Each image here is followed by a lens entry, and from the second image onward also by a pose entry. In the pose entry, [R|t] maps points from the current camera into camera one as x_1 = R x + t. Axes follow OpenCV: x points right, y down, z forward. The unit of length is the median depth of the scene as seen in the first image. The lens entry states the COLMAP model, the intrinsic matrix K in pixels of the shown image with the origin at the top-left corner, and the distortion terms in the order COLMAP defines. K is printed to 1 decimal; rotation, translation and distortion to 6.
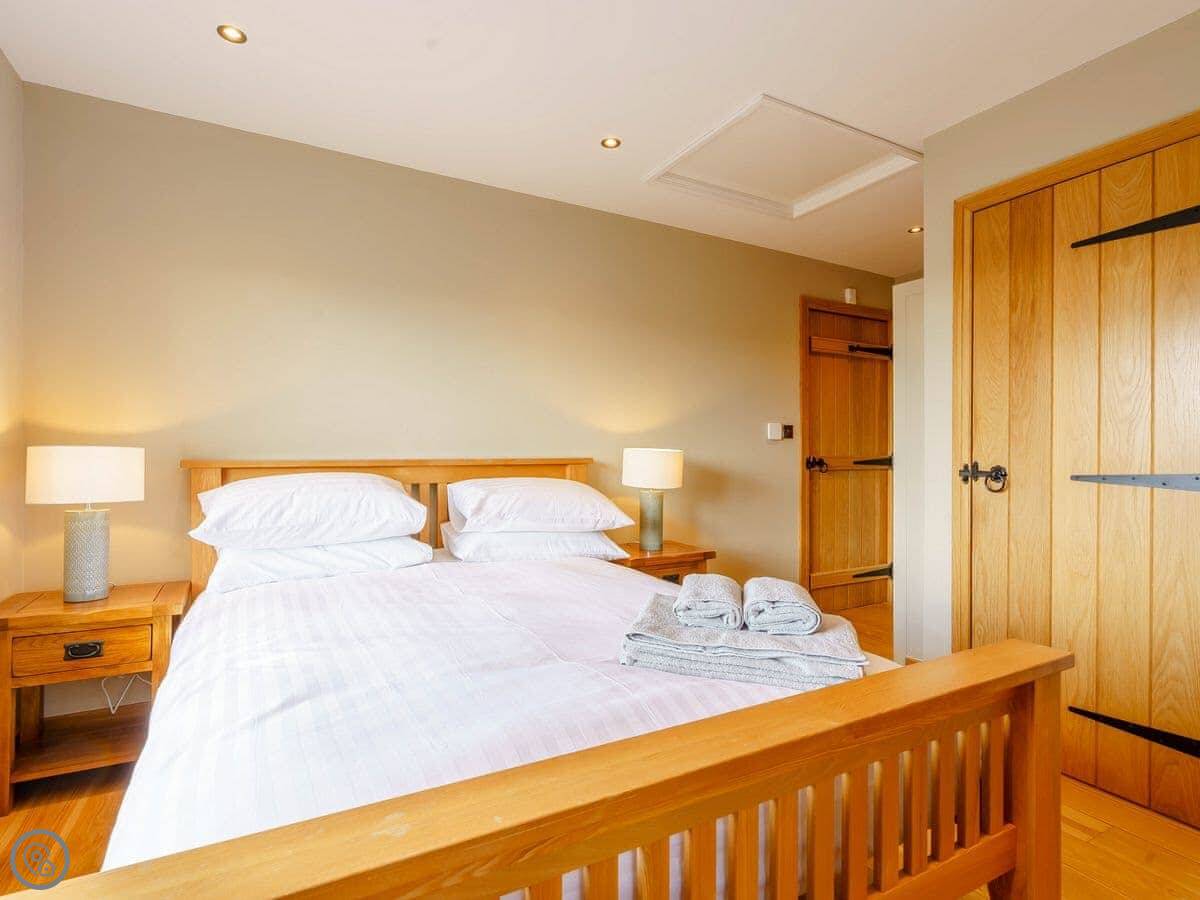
lens RADIAL K [[617.1, 0, 600.7], [0, 617.1, 456.5], [0, 0, 1]] dist [0.001114, 0.000845]
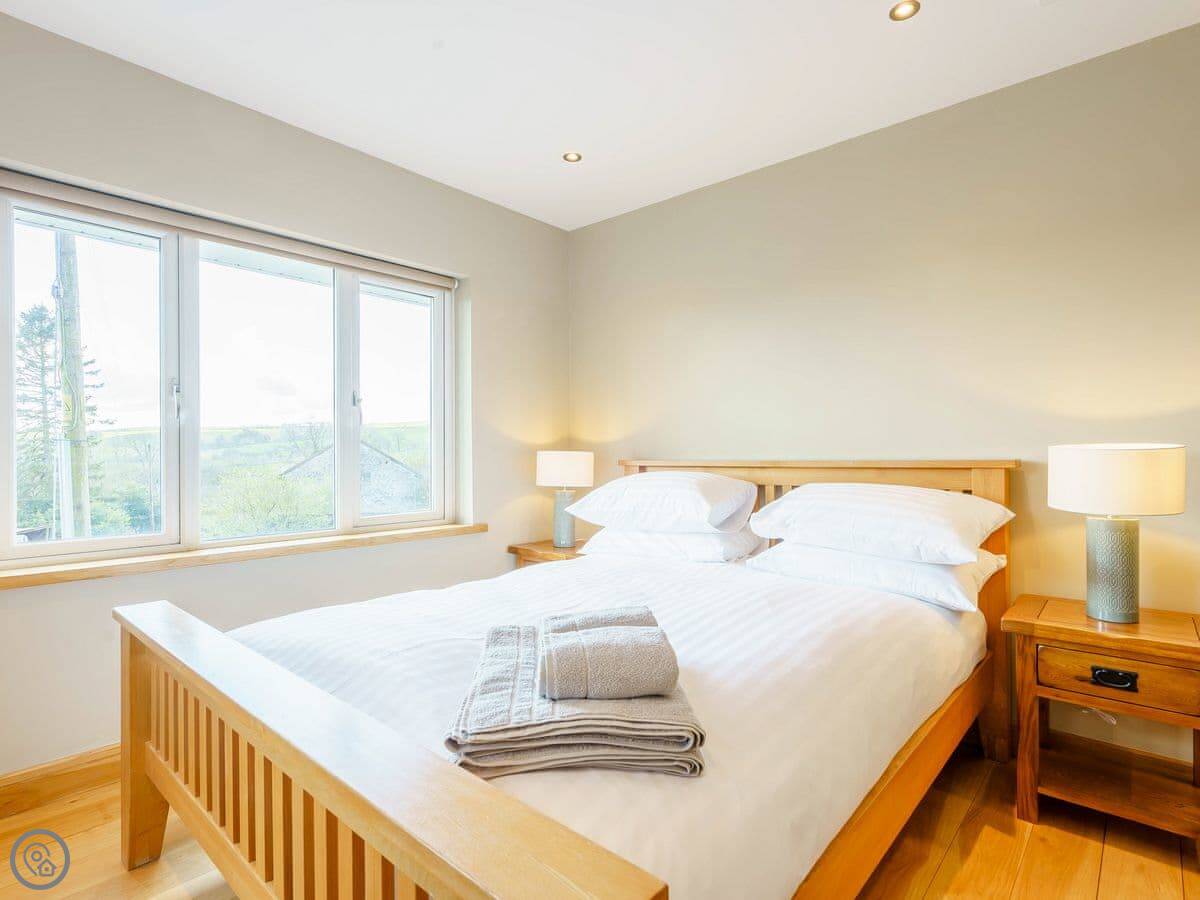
lens RADIAL K [[617.1, 0, 600.7], [0, 617.1, 456.5], [0, 0, 1]] dist [0.001114, 0.000845]
pose [[0.338015, 0.000806, -0.941140, 0.543592], [-0.002430, 0.999997, -0.000016, -0.000569], [0.941137, 0.002292, 0.338016, 0.418792]]
